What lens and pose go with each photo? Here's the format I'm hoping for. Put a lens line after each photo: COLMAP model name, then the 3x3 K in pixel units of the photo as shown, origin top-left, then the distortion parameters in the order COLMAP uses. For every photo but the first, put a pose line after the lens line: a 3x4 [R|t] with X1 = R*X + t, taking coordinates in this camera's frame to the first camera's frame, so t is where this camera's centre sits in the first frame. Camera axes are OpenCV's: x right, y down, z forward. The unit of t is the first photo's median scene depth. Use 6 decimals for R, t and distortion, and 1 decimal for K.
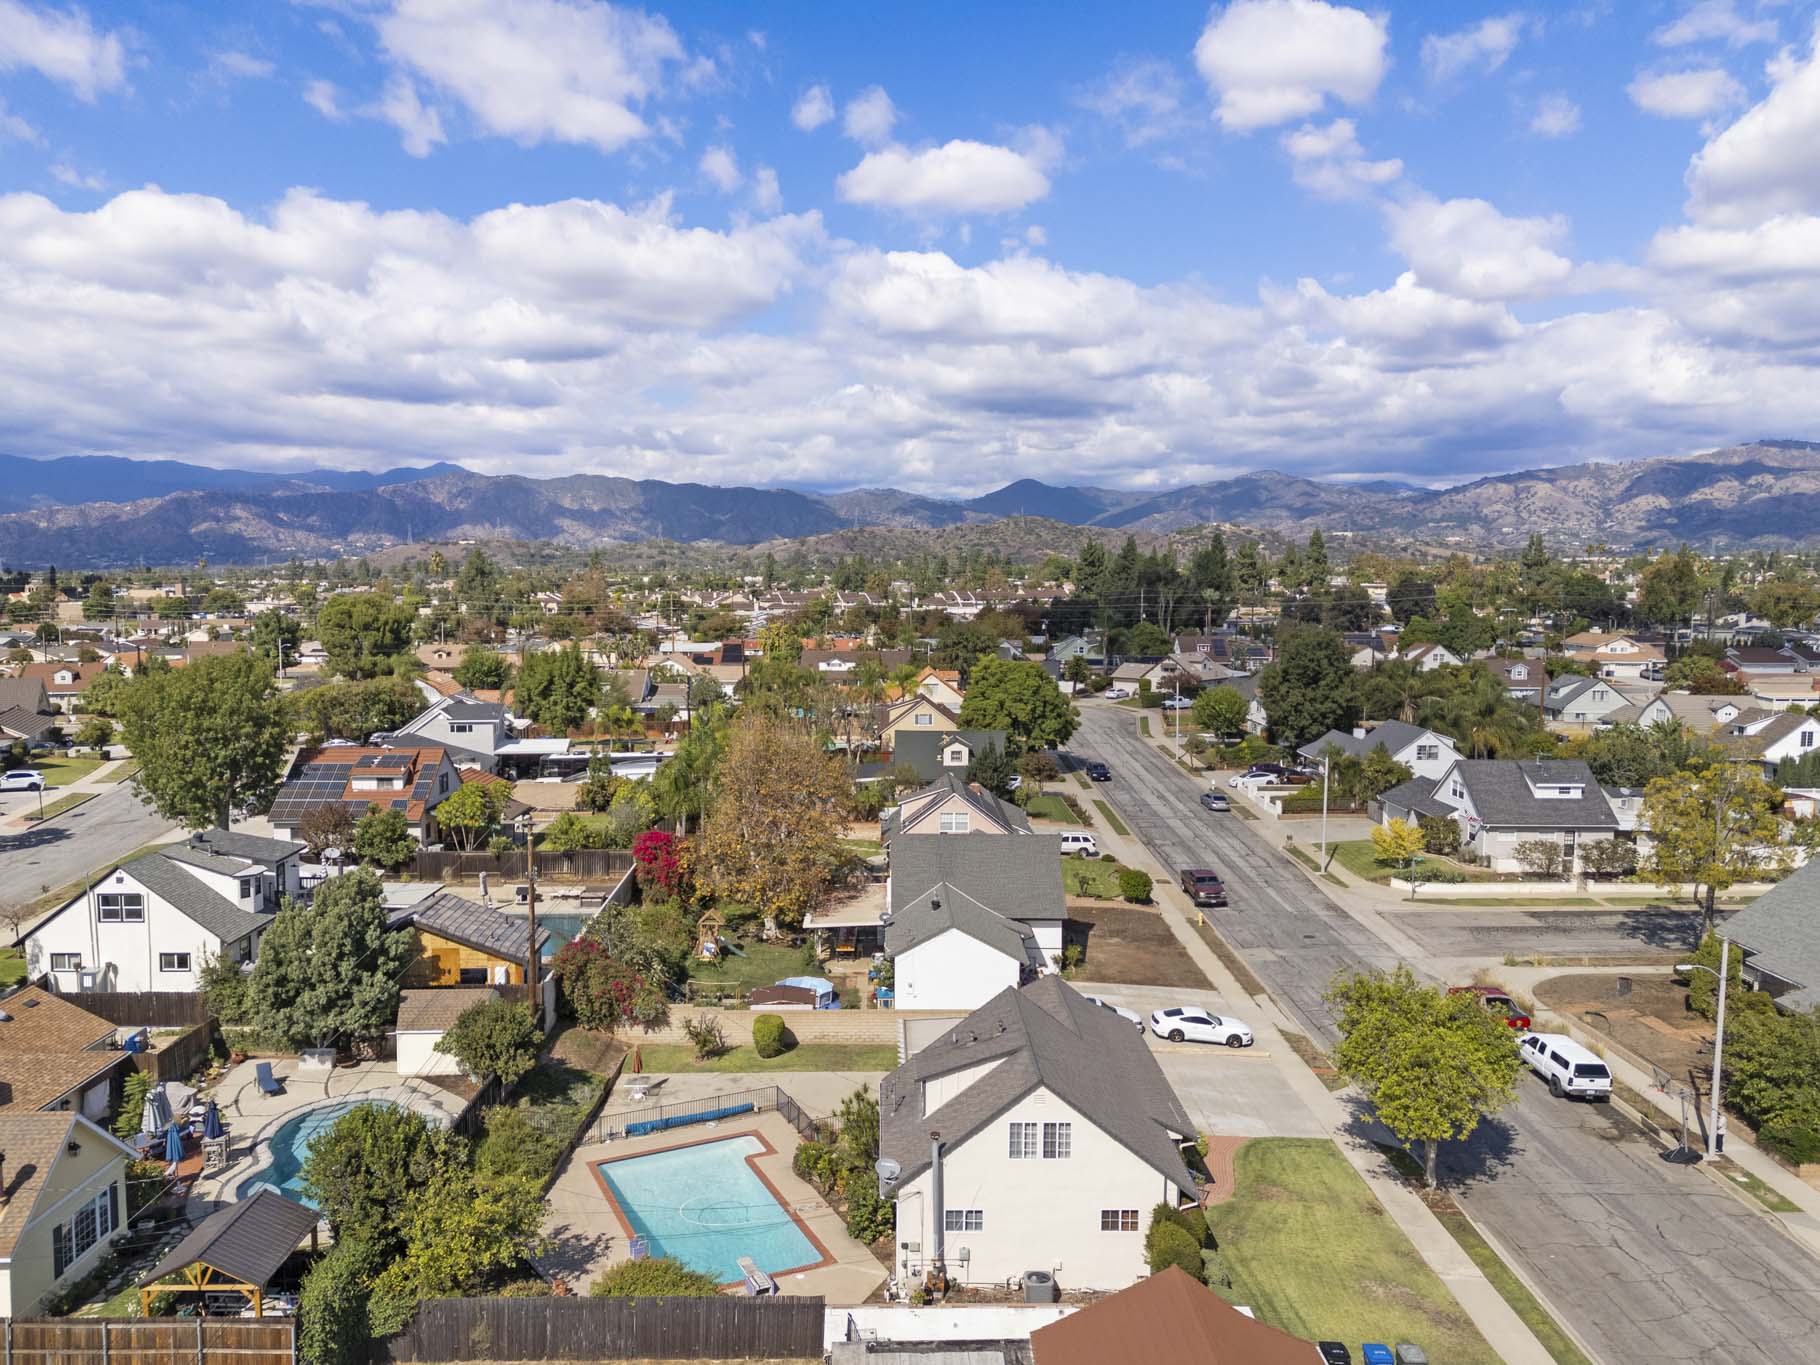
lens RADIAL K [[1315.1, 0, 910.0], [0, 1315.1, 682.5], [0, 0, 1]] dist [0.081726, -0.097645]
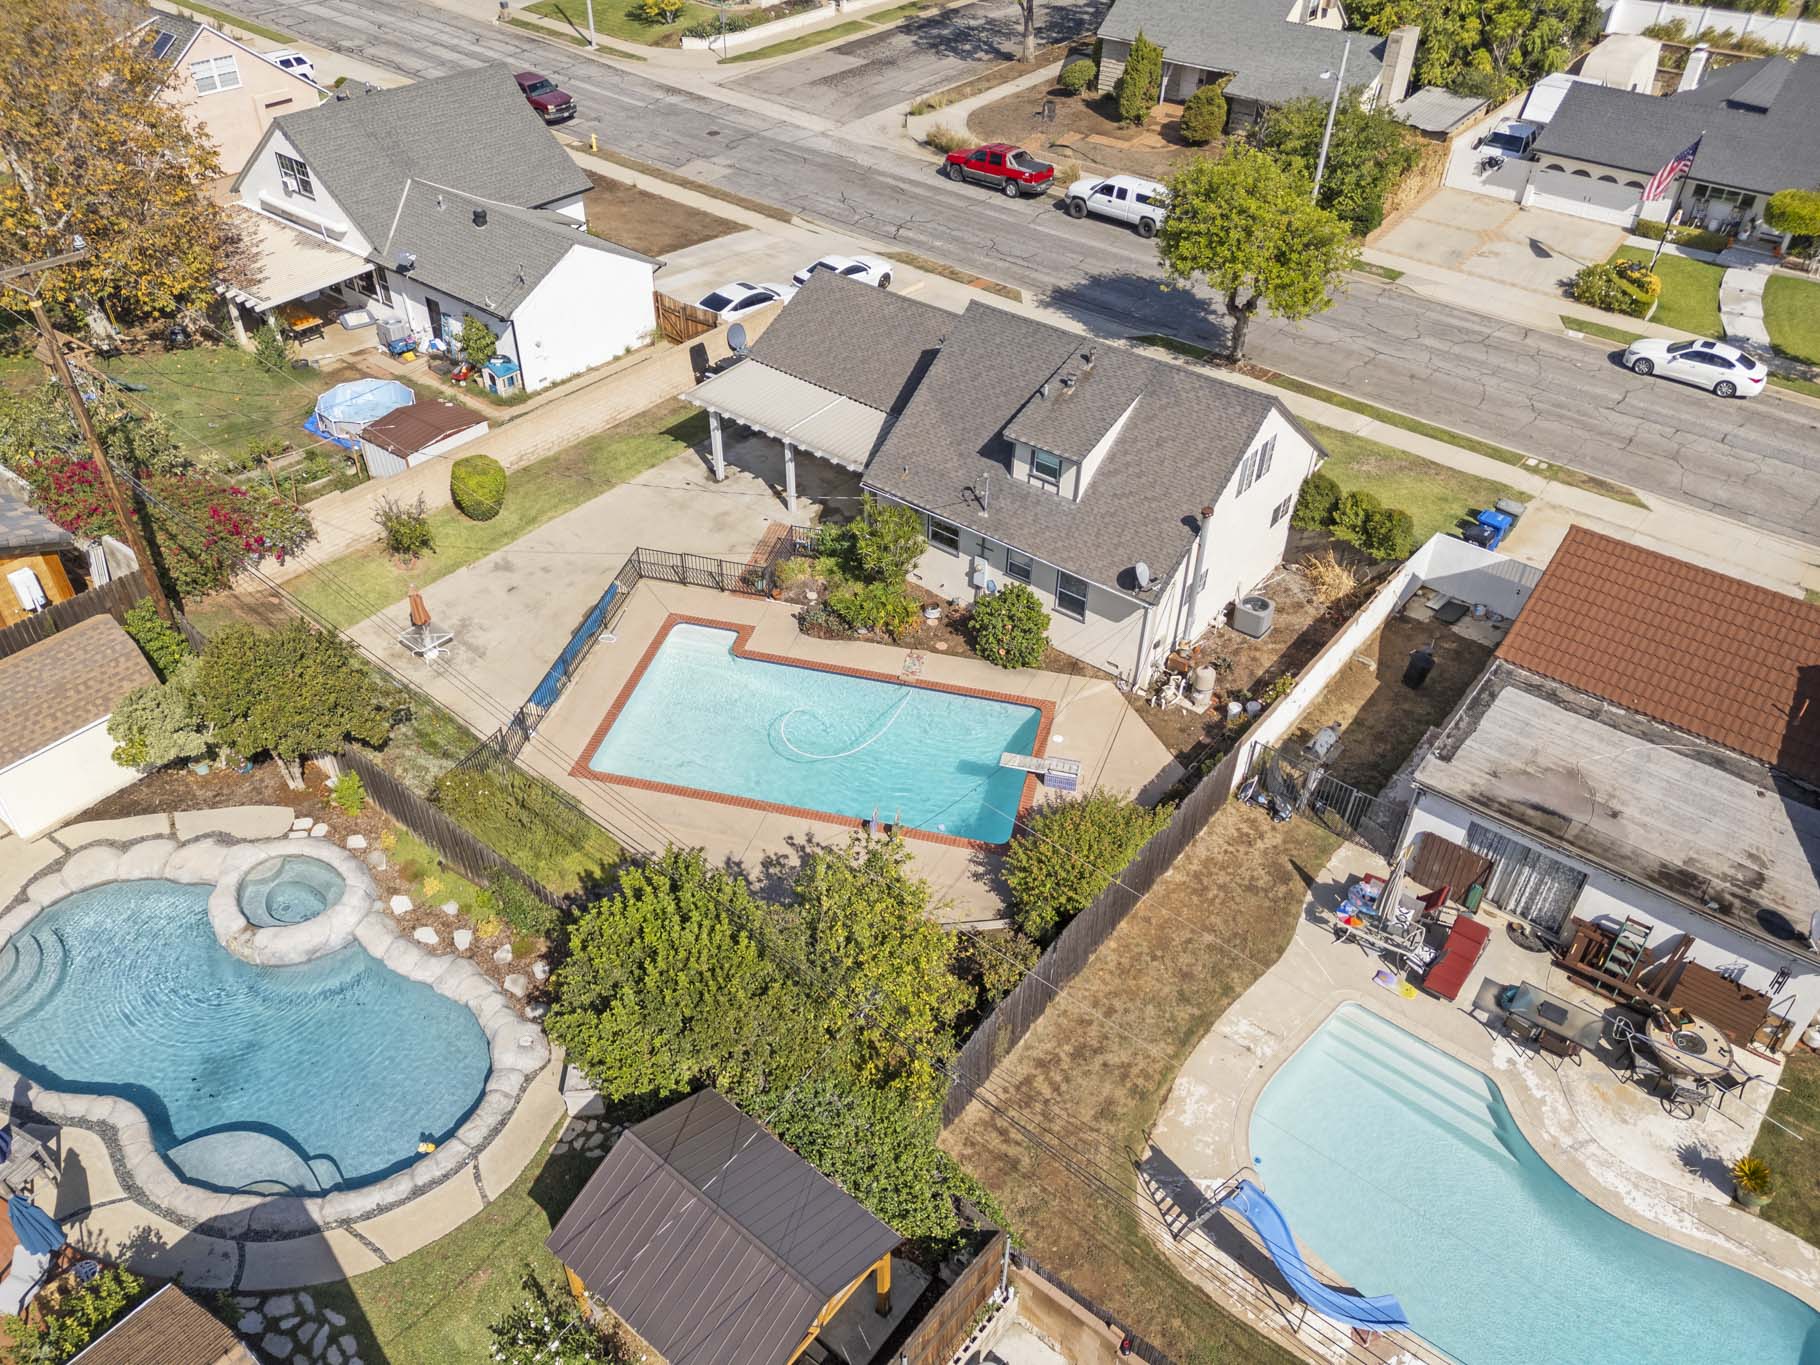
lens RADIAL K [[1315.1, 0, 910.0], [0, 1315.1, 682.5], [0, 0, 1]] dist [0.081726, -0.097645]
pose [[0.641544, -0.479585, 0.598682, -0.400311], [0.049124, 0.804546, 0.591855, -0.029742], [-0.765512, -0.350292, 0.539710, 0.449032]]
